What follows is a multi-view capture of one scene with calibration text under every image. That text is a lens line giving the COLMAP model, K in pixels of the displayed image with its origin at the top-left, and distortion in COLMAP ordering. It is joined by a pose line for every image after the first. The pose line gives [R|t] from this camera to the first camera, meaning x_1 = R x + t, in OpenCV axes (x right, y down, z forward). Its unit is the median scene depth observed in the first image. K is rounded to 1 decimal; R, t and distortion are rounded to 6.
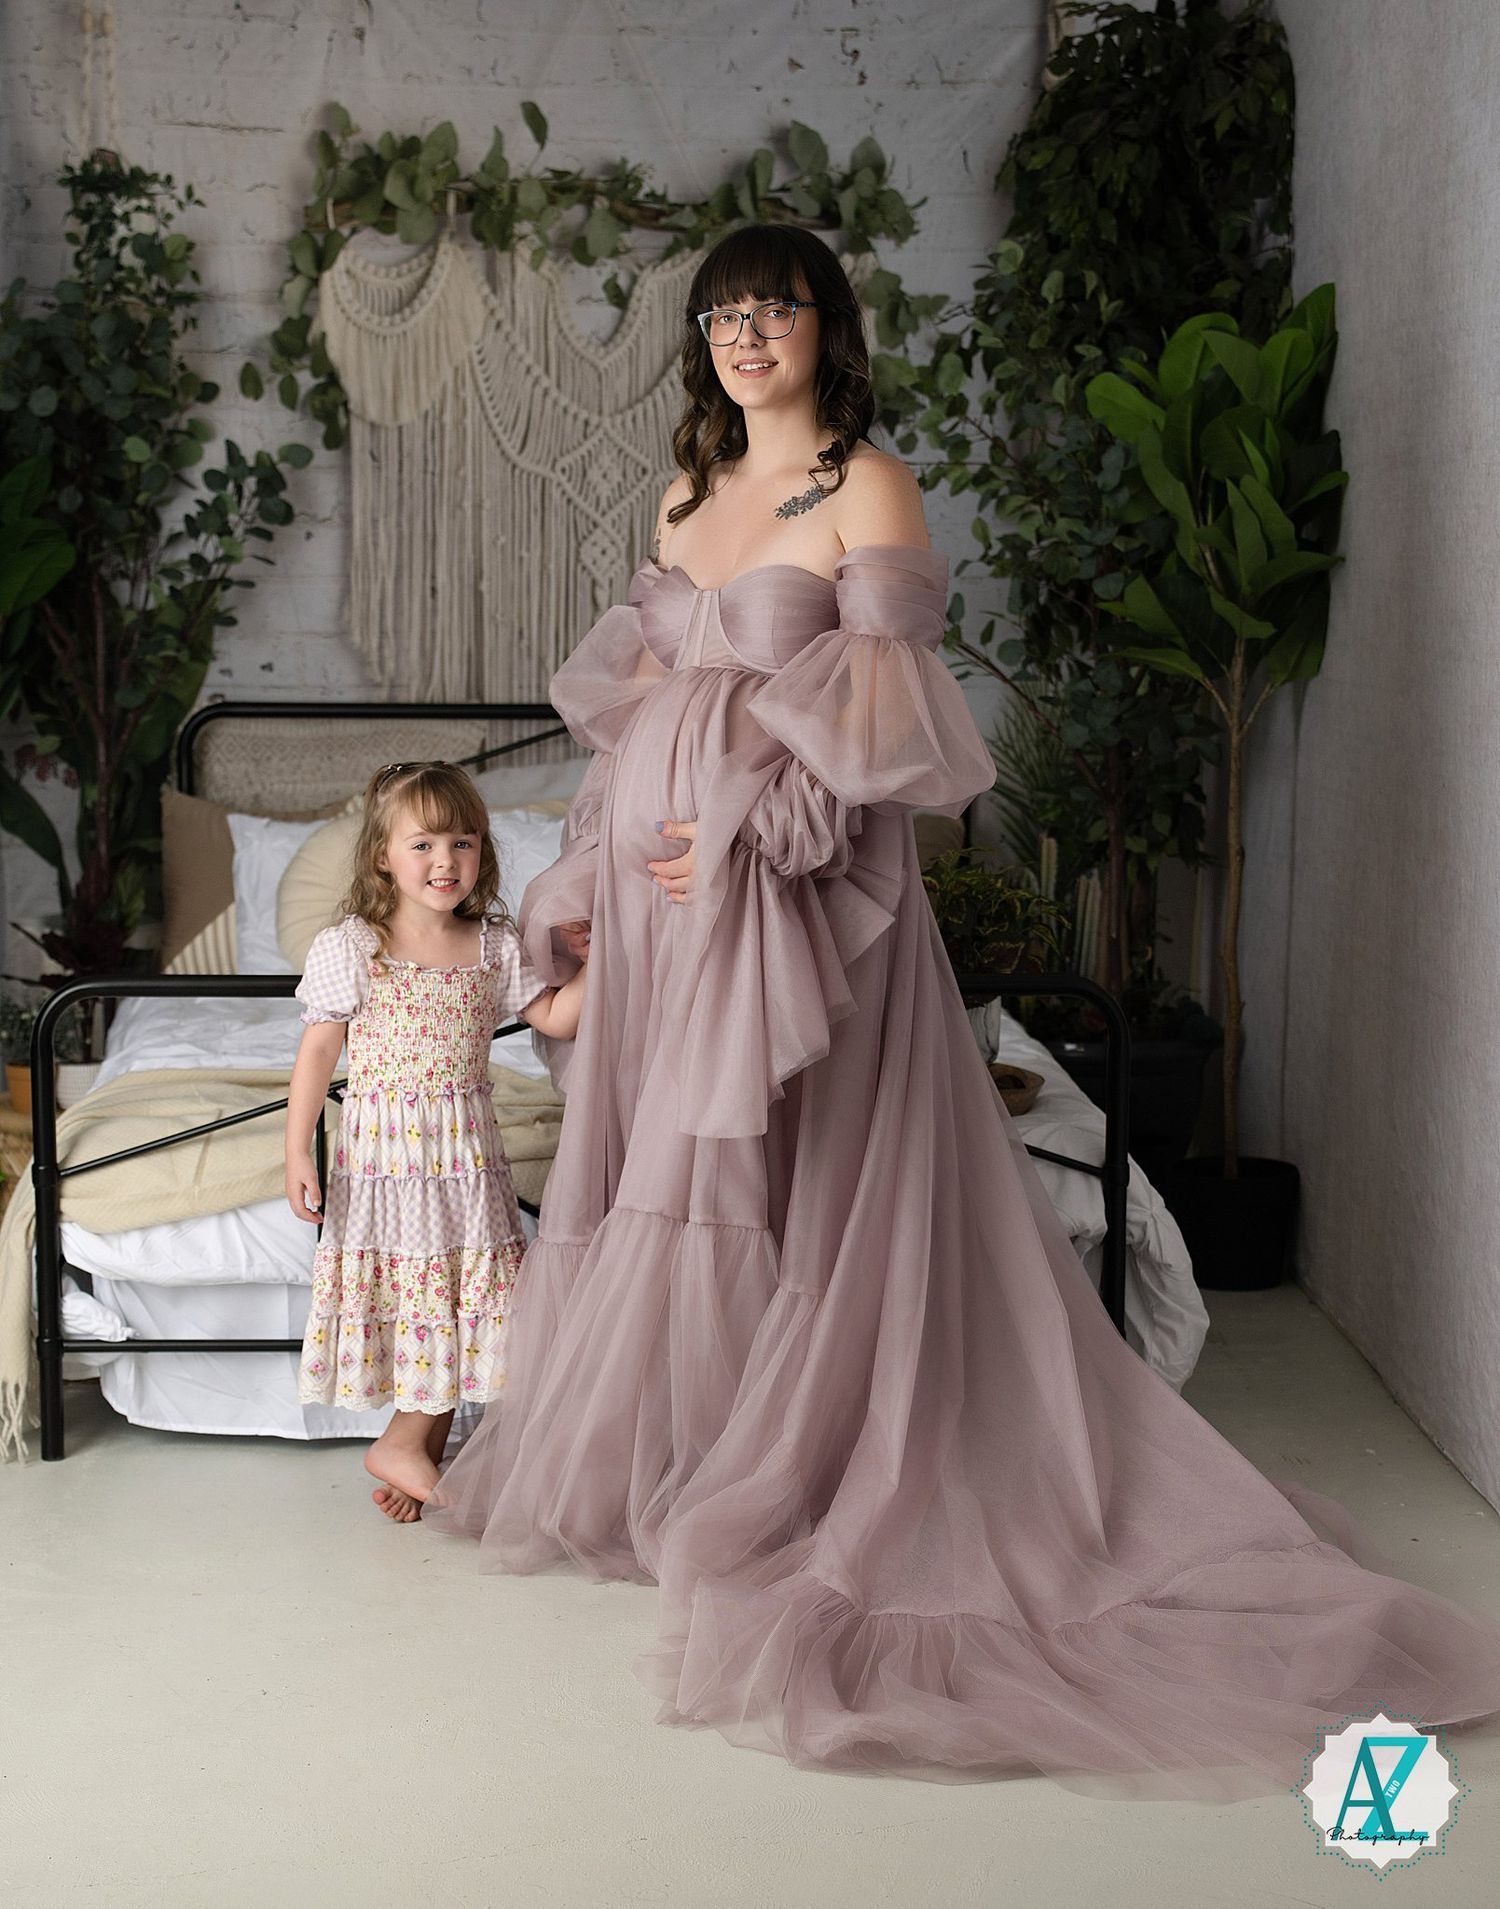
lens RADIAL K [[3579.7, 0, 729.0], [0, 3579.7, 1068.8], [0, 0, 1]] dist [0.240948, 0.000000]
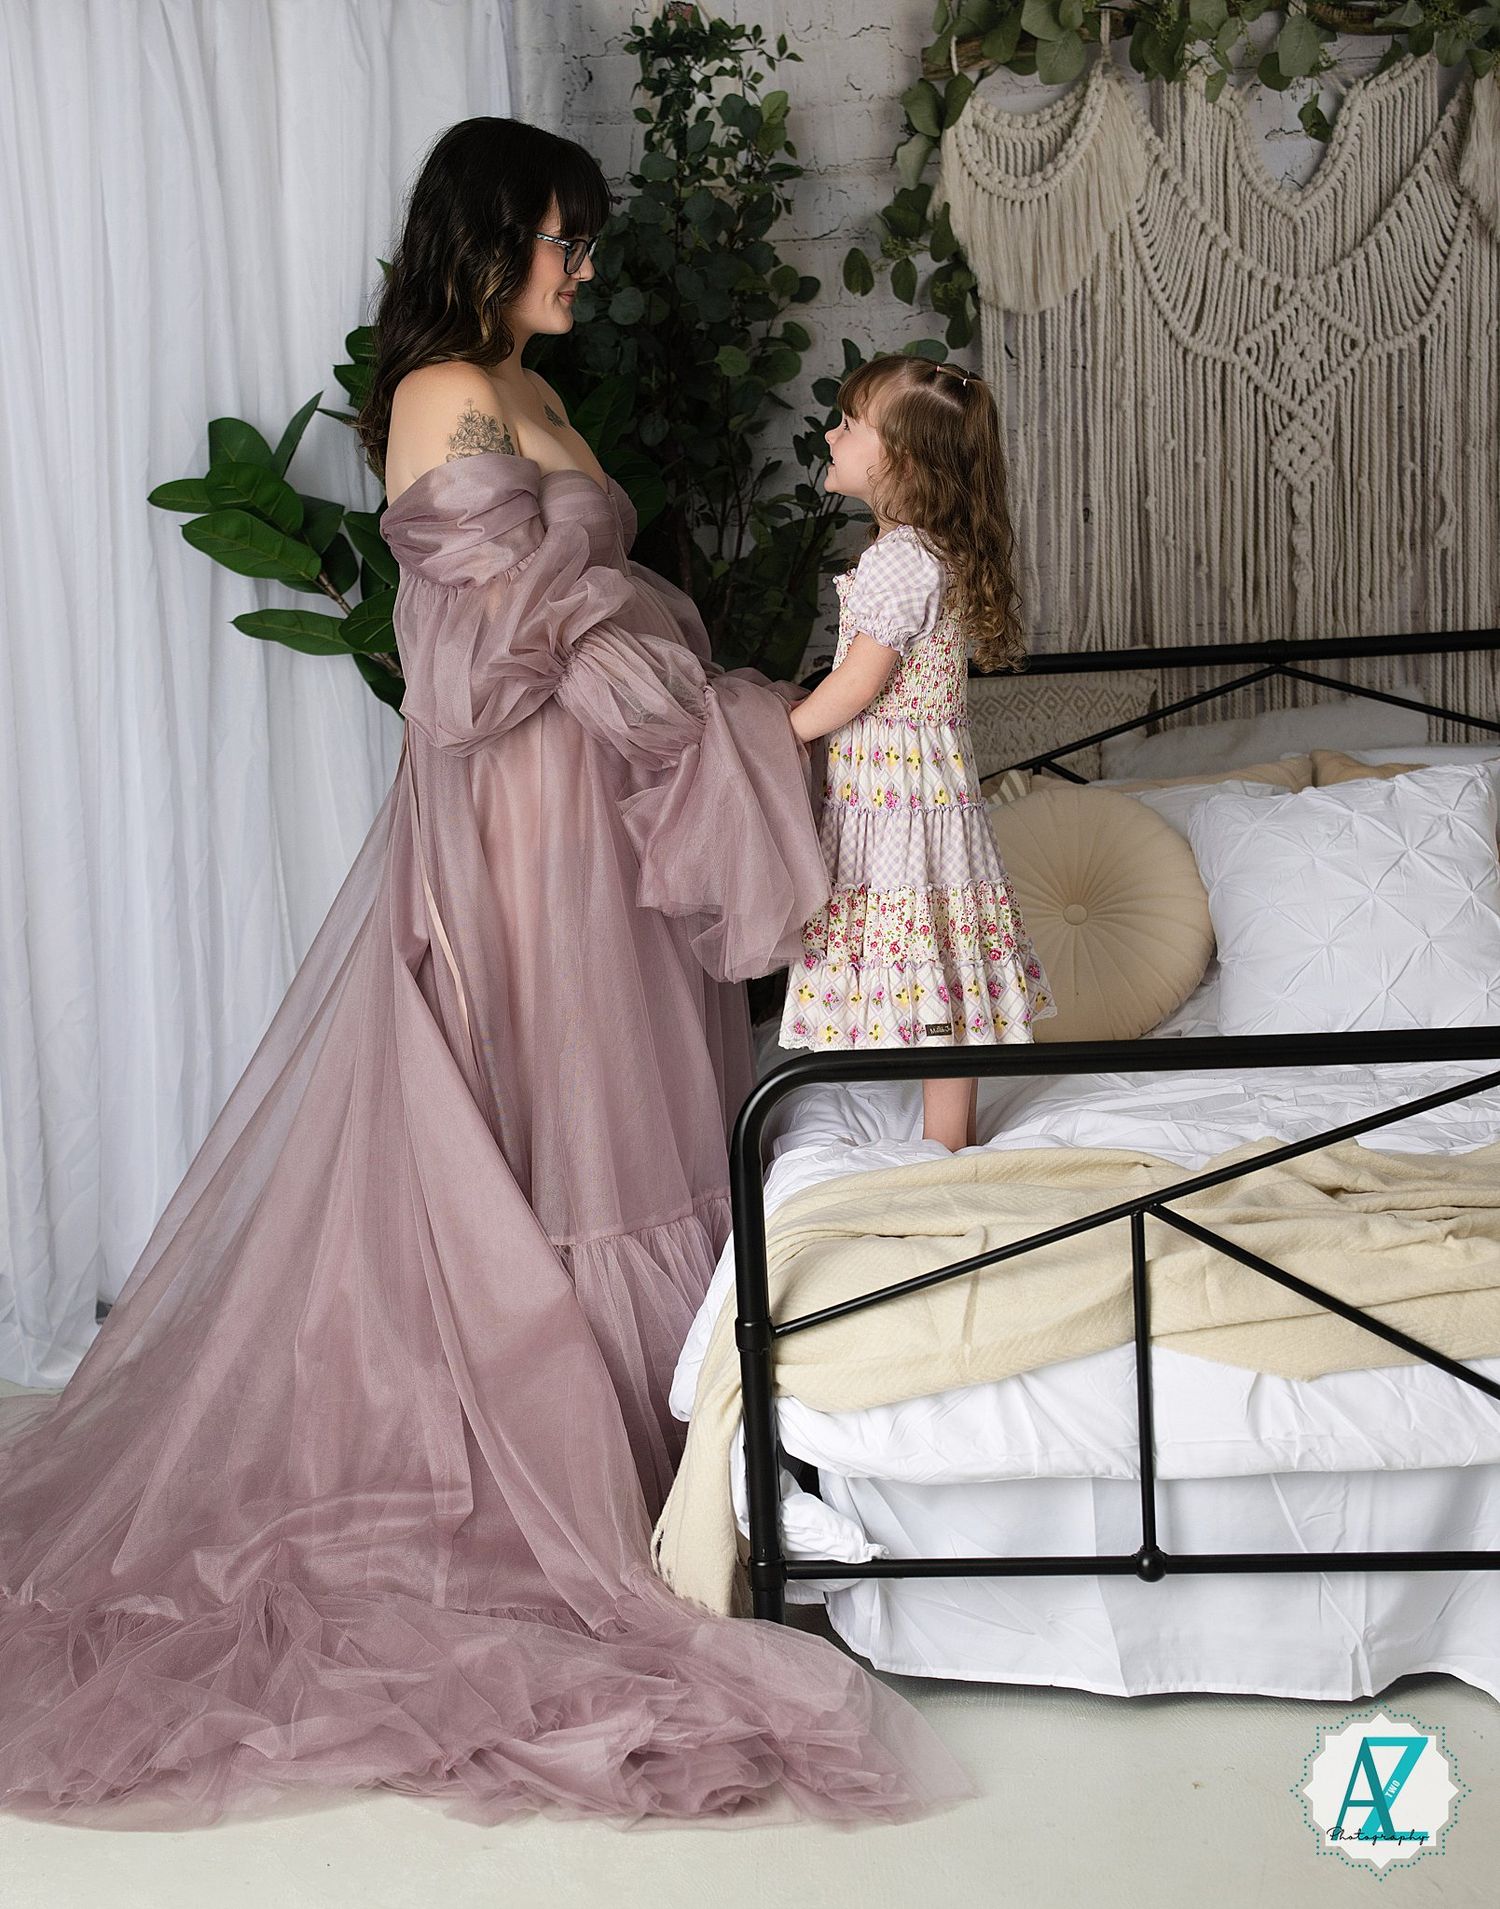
lens RADIAL K [[3178.1, 0, 645.6], [0, 3178.1, 966.8], [0, 0, 1]] dist [0.204563, 0.000000]
pose [[0.991987, -0.039630, -0.119961, -0.098989], [0.038717, 0.999201, -0.009931, -0.028104], [0.120259, 0.005207, 0.992729, 0.278147]]
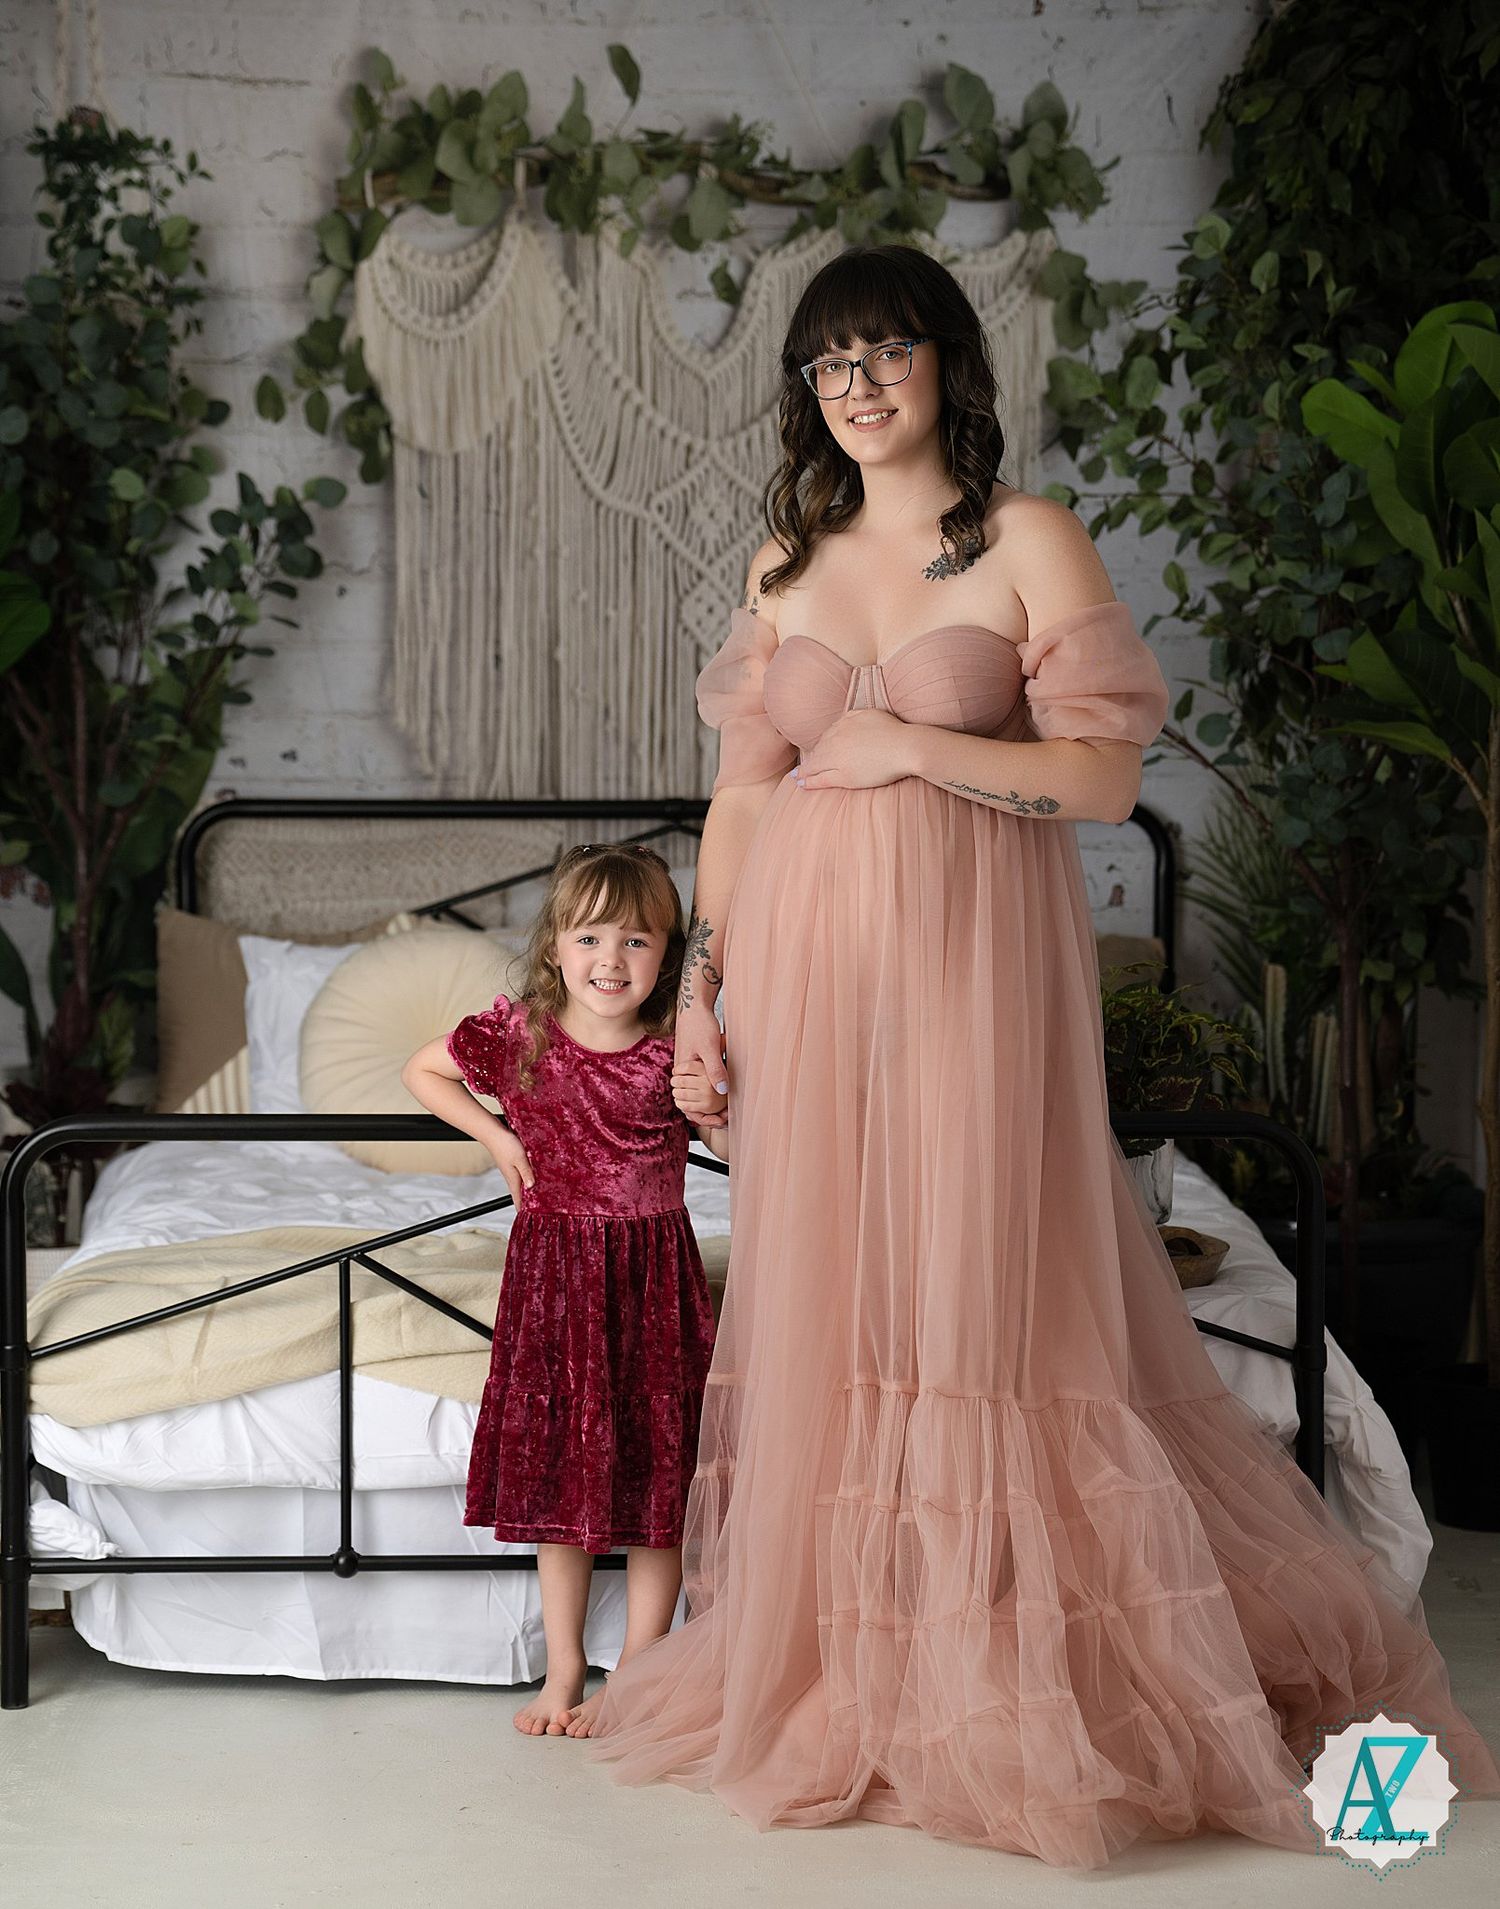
lens RADIAL K [[5254.9, 0, 735.8], [0, 5254.9, 1083.5], [0, 0, 1]] dist [0.825197, 0.000000]
pose [[0.998923, -0.001592, -0.046381, 0.025287], [-0.000927, 0.998527, -0.054245, 0.025023], [0.046399, 0.054230, 0.997450, -0.165265]]
